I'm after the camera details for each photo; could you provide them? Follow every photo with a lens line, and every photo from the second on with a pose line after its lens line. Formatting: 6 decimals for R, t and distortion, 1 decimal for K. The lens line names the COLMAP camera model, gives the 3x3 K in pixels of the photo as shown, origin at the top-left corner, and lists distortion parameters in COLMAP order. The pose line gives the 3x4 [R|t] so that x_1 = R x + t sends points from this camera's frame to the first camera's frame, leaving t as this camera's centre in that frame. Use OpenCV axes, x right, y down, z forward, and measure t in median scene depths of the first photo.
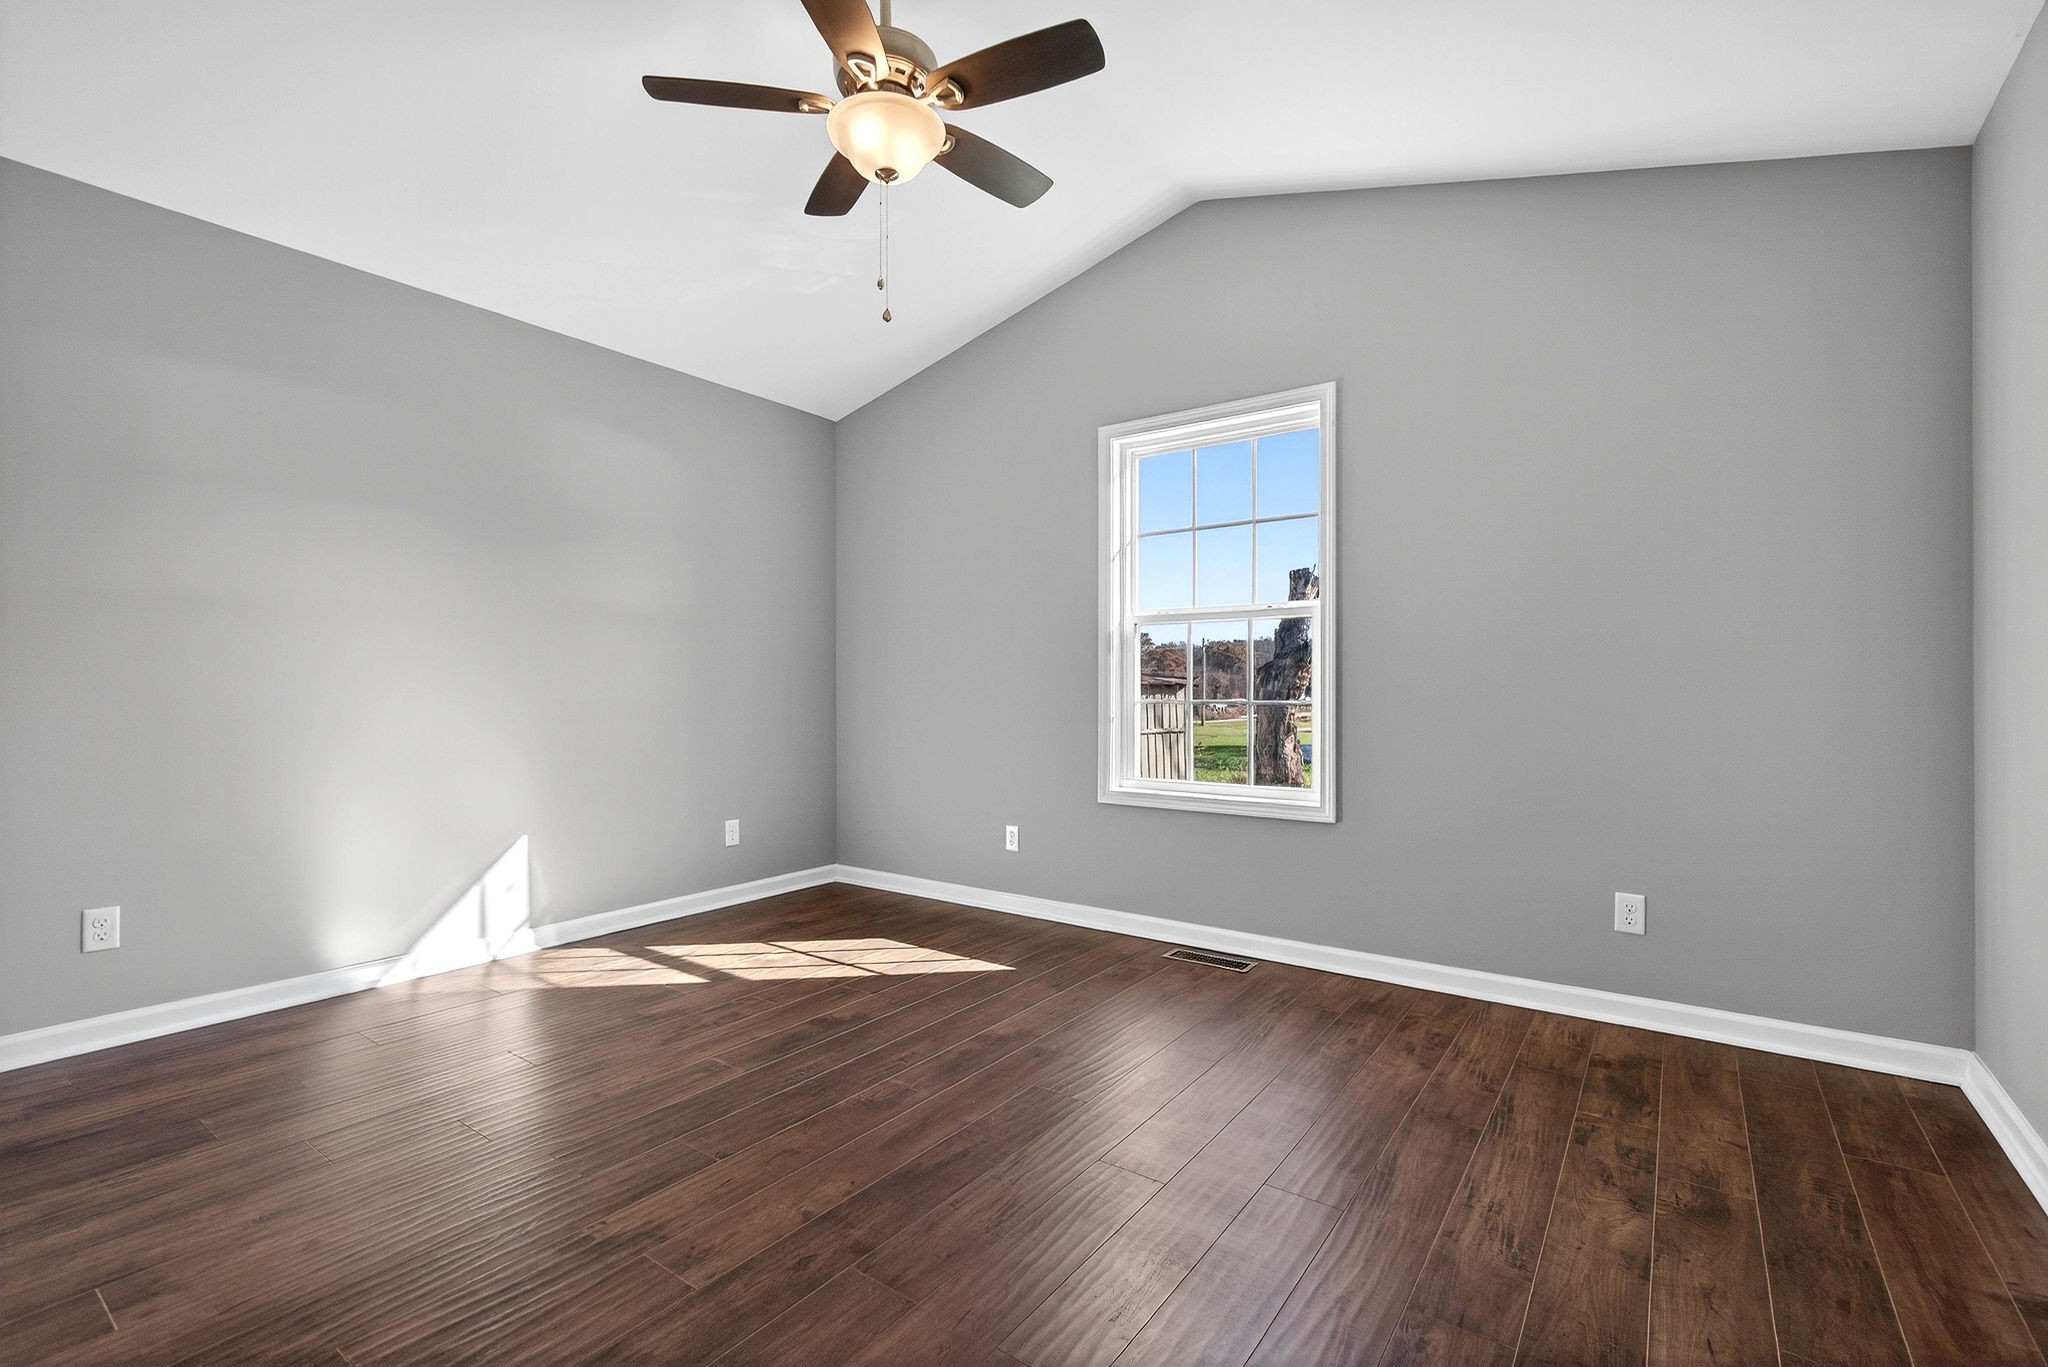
lens RADIAL K [[886.1, 0, 1029.6], [0, 886.1, 685.6], [0, 0, 1]] dist [0.000848, 0.000695]
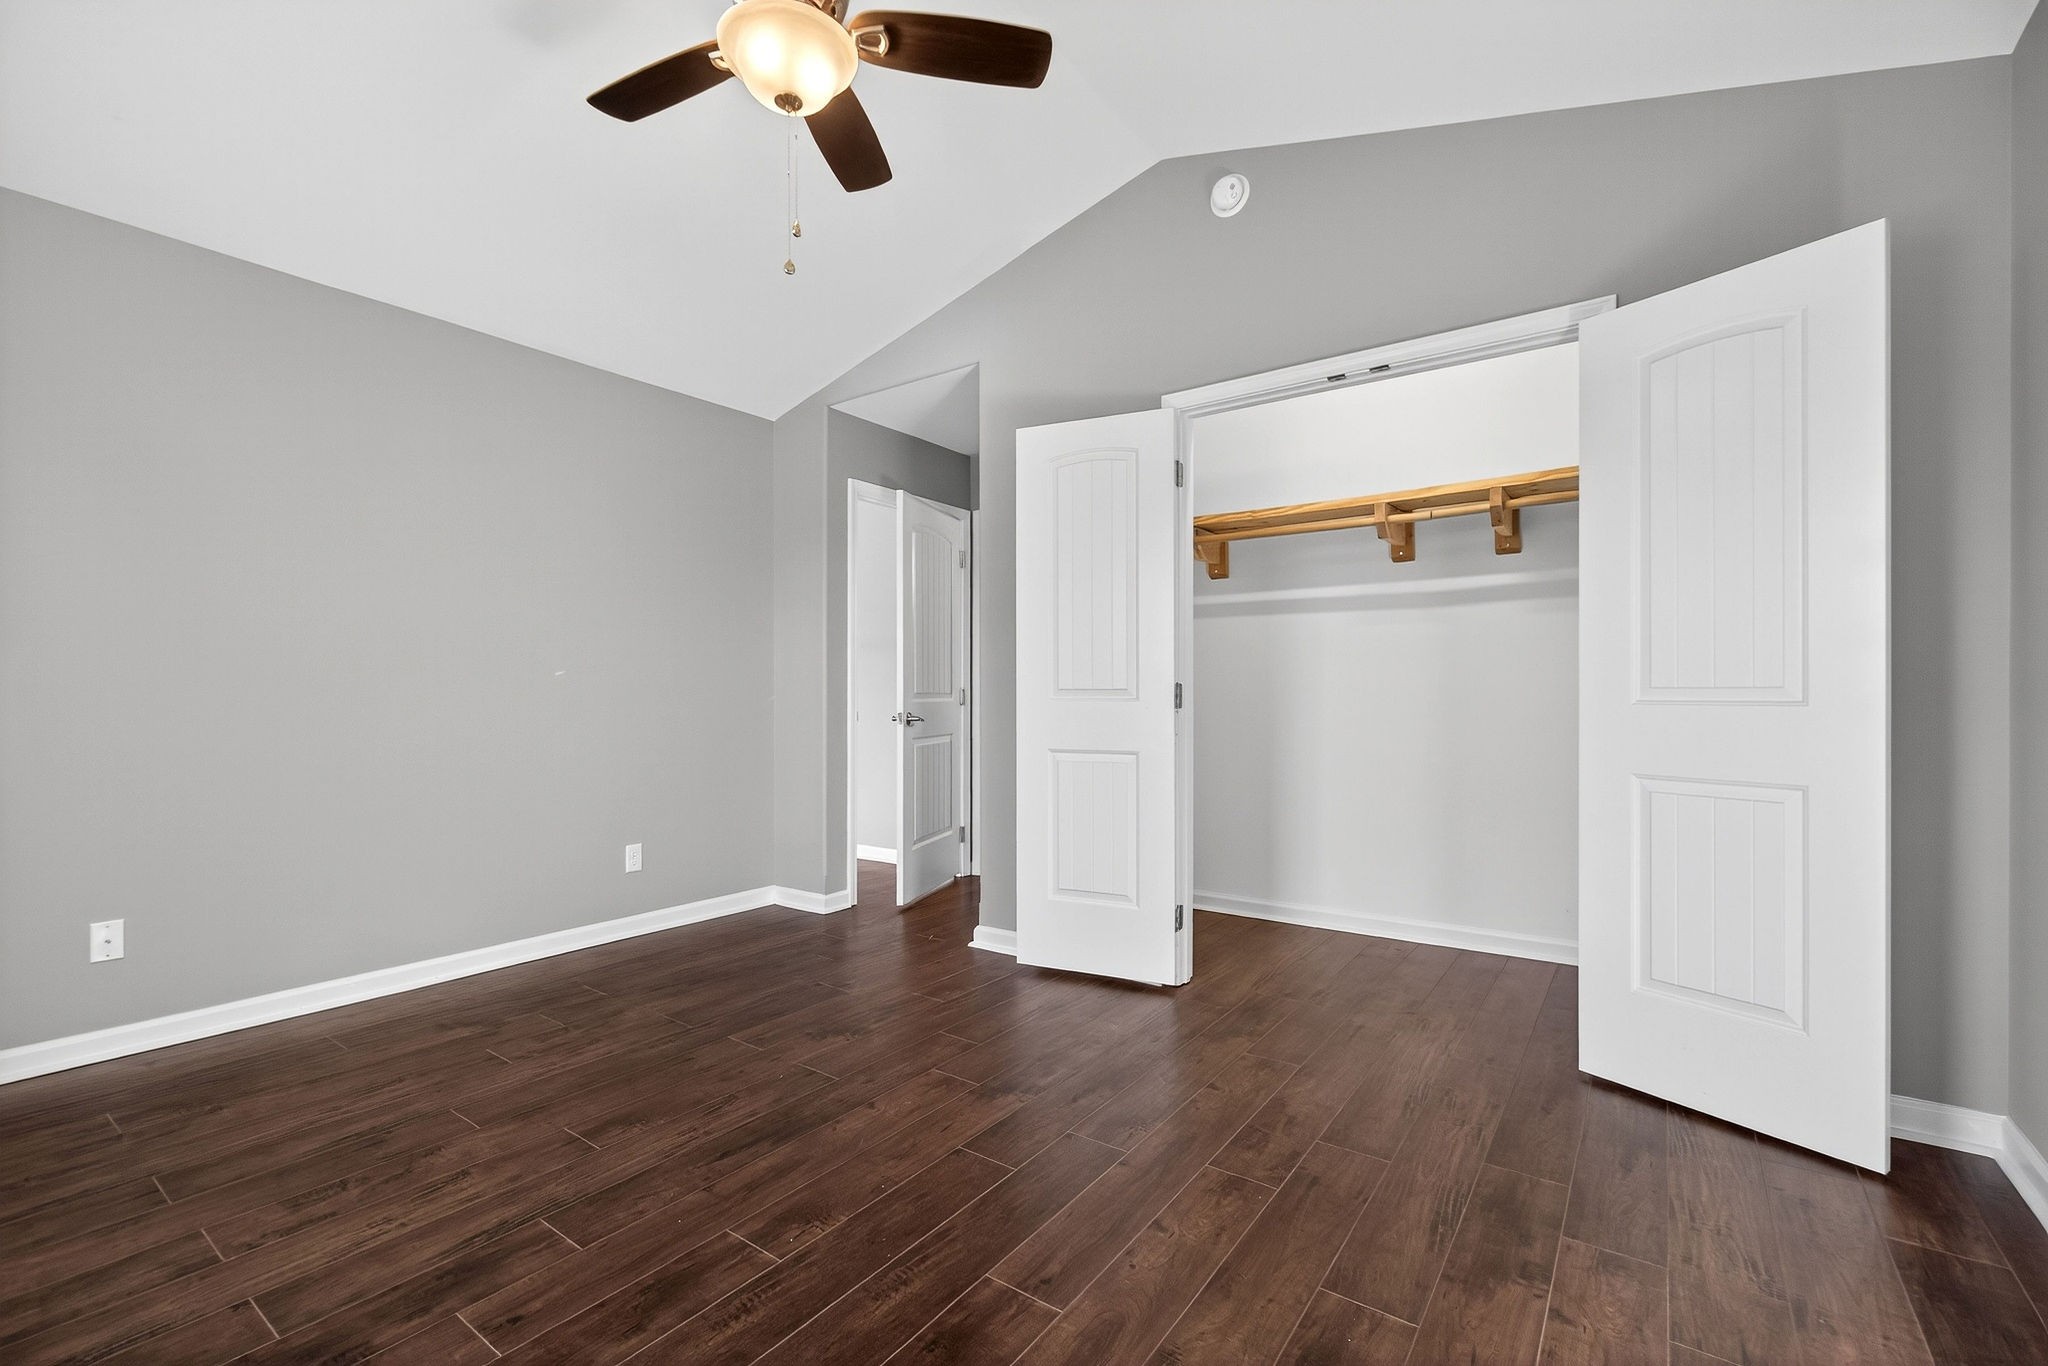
lens RADIAL K [[886.1, 0, 1024.4], [0, 886.1, 700.5], [0, 0, 1]] dist [0.000848, 0.000695]
pose [[-0.999943, -0.004457, 0.009695, -0.262029], [-0.004500, 0.999980, -0.004445, 0.002801], [-0.009675, -0.004488, -0.999943, 1.241563]]
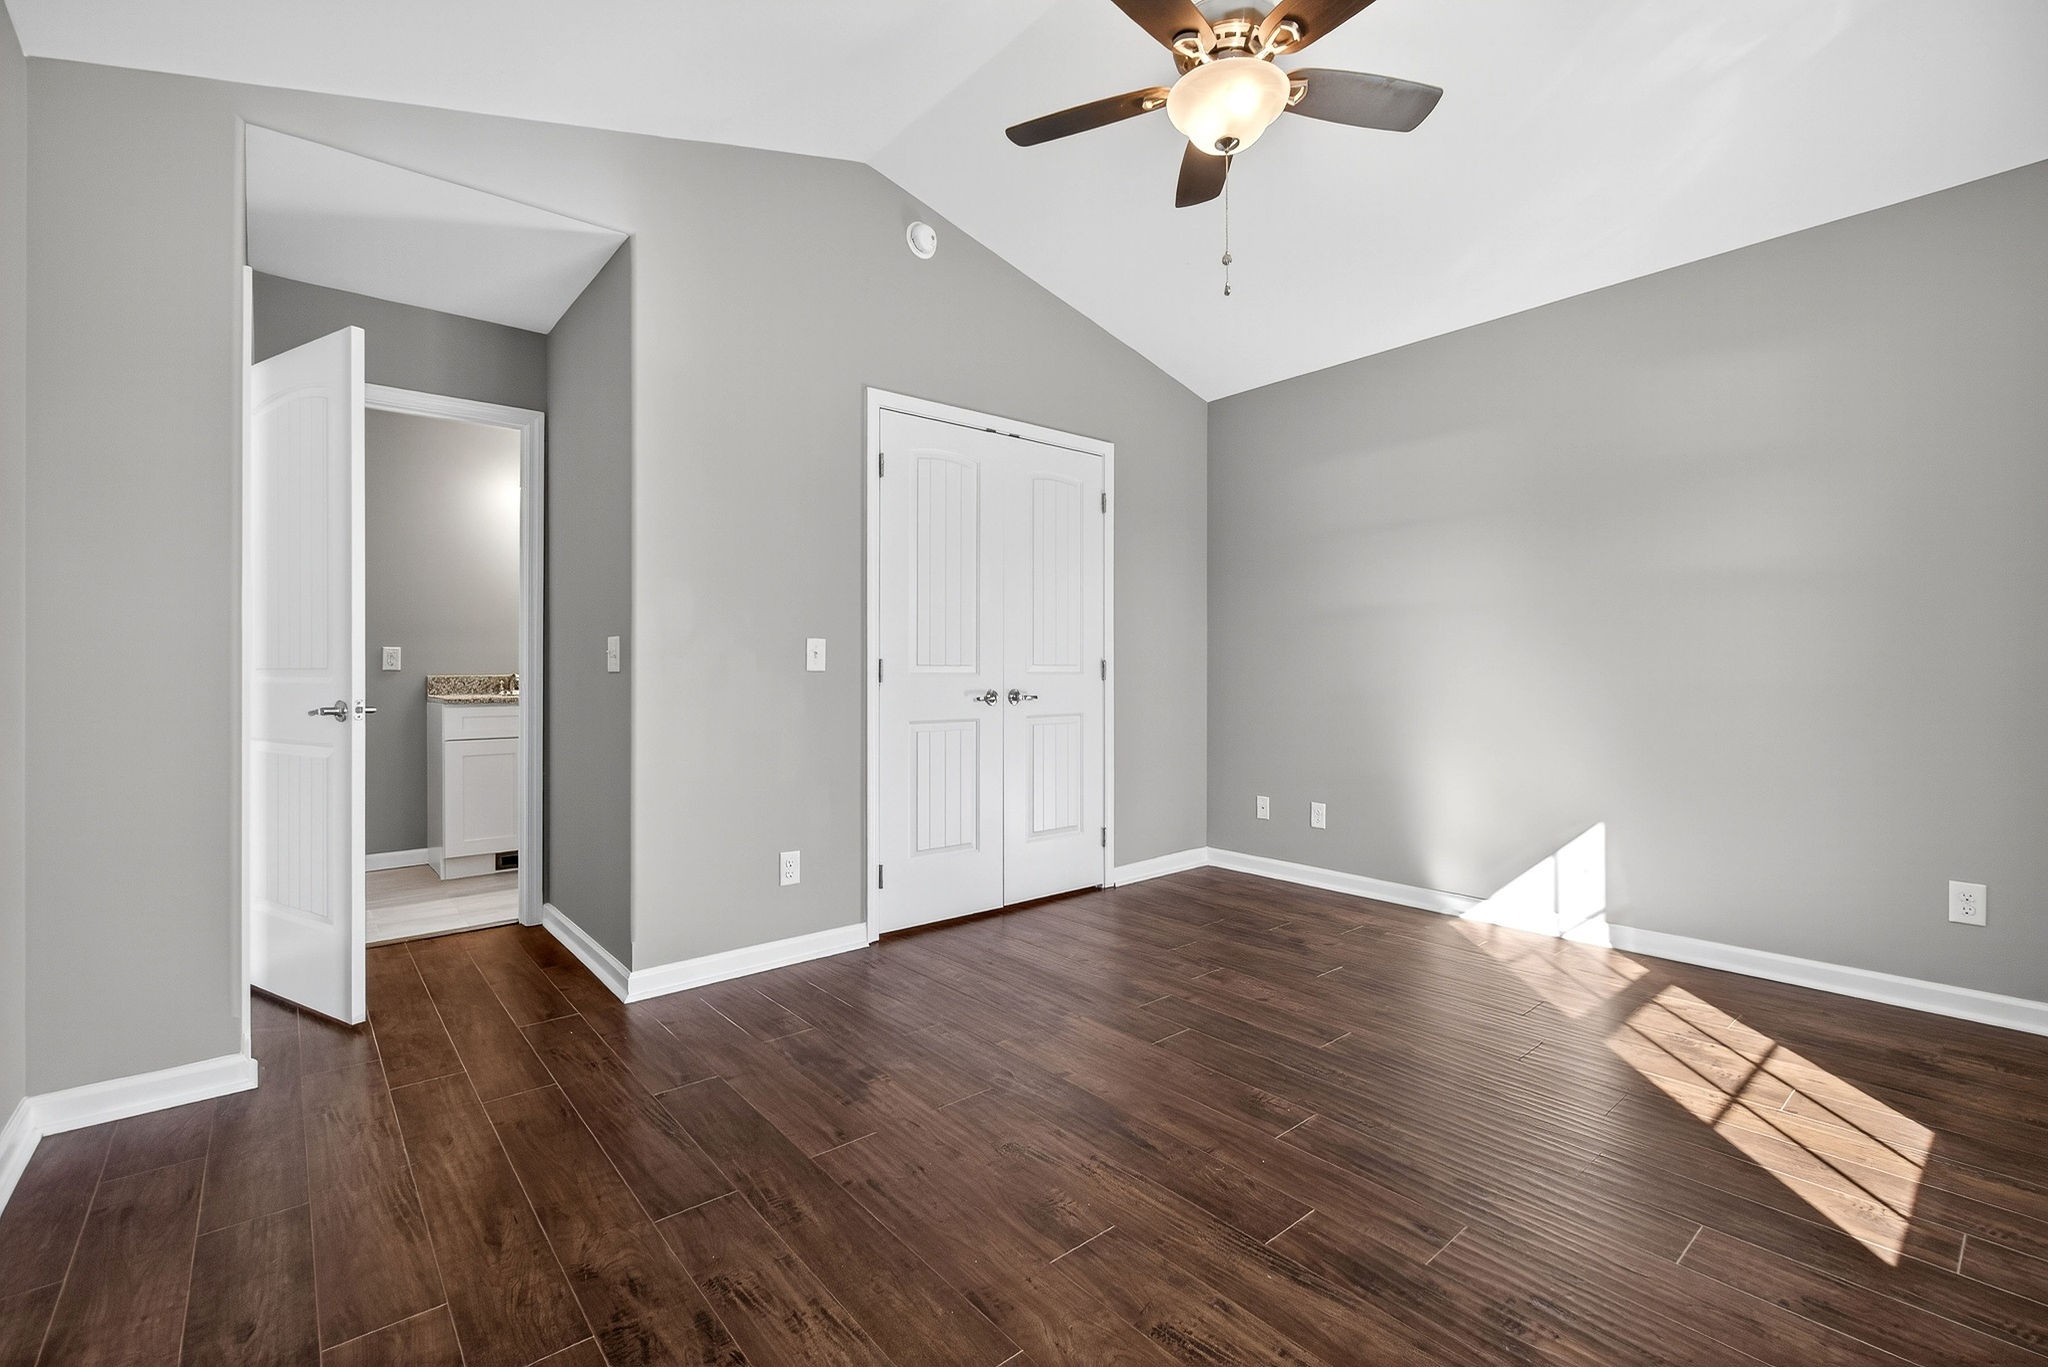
lens RADIAL K [[886.1, 0, 1029.2], [0, 886.1, 672.1], [0, 0, 1]] dist [0.000848, 0.000695]
pose [[-0.241273, -0.002114, -0.970455, 0.564010], [0.011552, 0.999921, -0.005050, 0.001790], [0.970388, -0.012429, -0.241230, 0.686318]]
